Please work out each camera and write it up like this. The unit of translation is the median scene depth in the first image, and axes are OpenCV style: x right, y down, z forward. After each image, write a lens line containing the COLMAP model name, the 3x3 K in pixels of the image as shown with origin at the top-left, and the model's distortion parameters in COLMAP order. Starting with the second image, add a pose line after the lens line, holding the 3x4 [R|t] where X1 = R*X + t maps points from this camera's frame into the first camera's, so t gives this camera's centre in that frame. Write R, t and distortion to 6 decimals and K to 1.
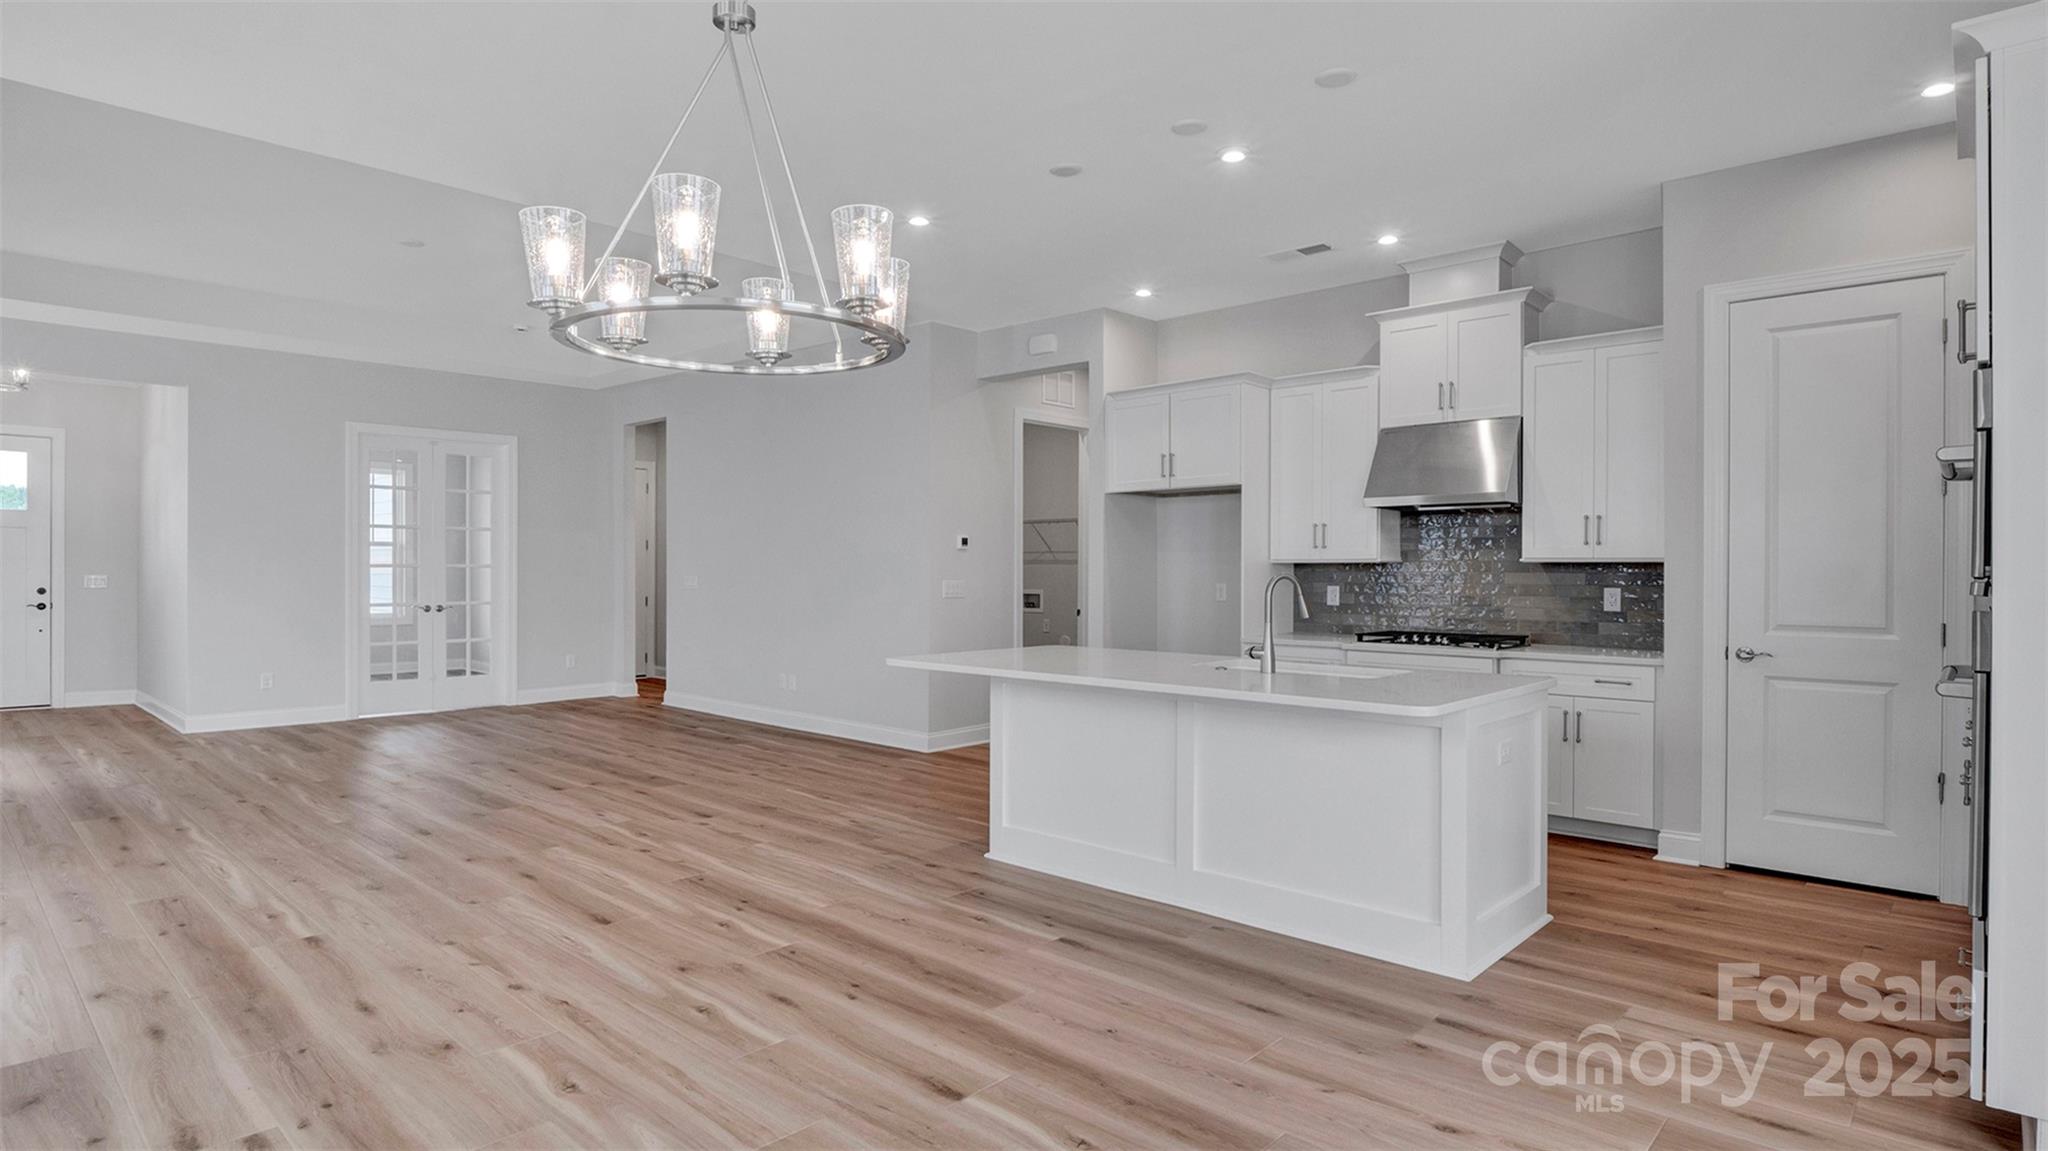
lens RADIAL K [[1060.1, 0, 1024.0], [0, 1060.1, 575.5], [0, 0, 1]] dist [-0.000493, -0.000491]
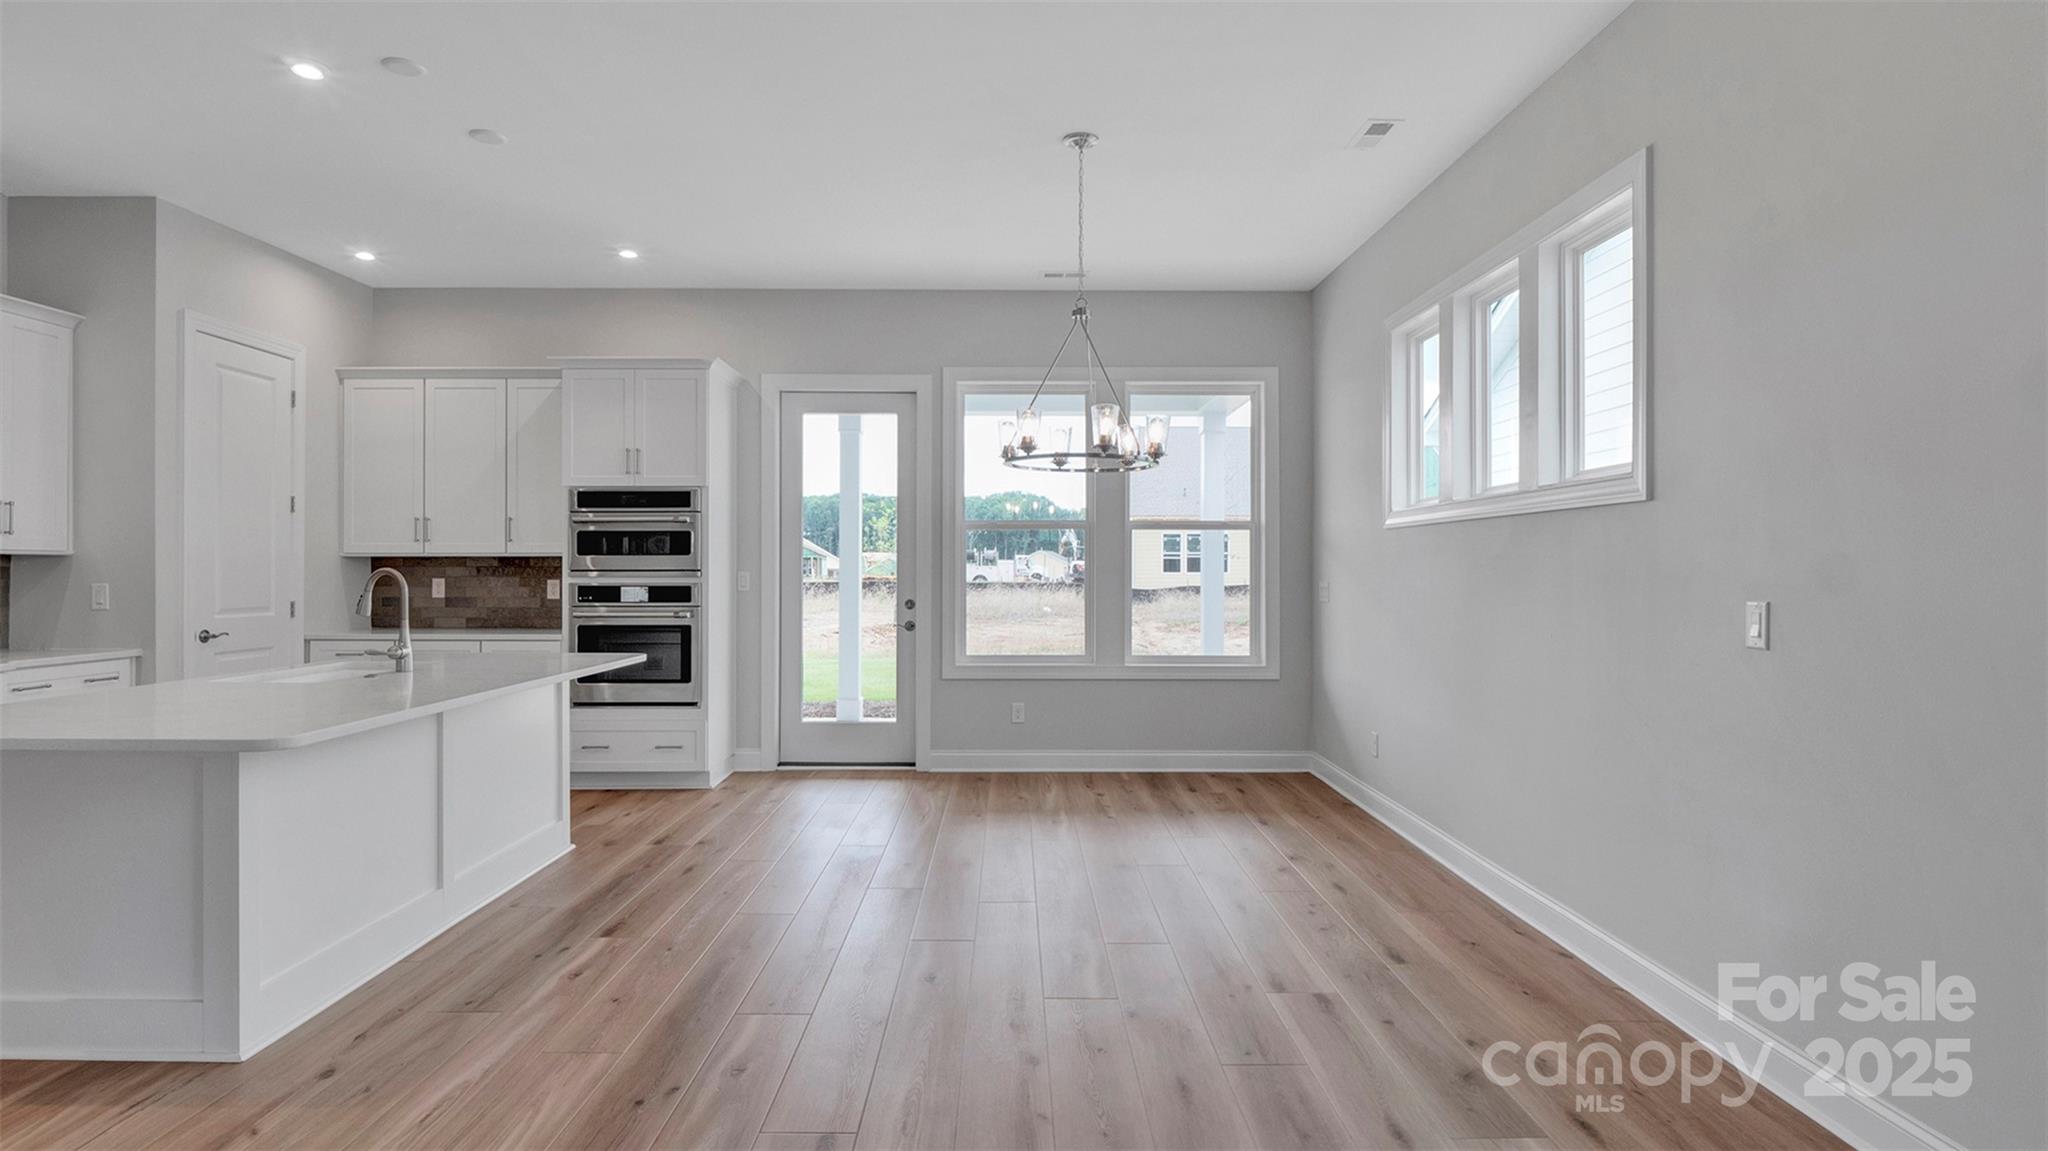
lens RADIAL K [[1105.6, 0, 1018.8], [0, 1105.6, 544.6], [0, 0, 1]] dist [-0.002974, -0.002766]
pose [[-0.686557, 0.013086, 0.726958, -0.888502], [0.002306, 0.999872, -0.015821, -0.006031], [-0.727072, -0.009186, -0.686500, 1.285668]]
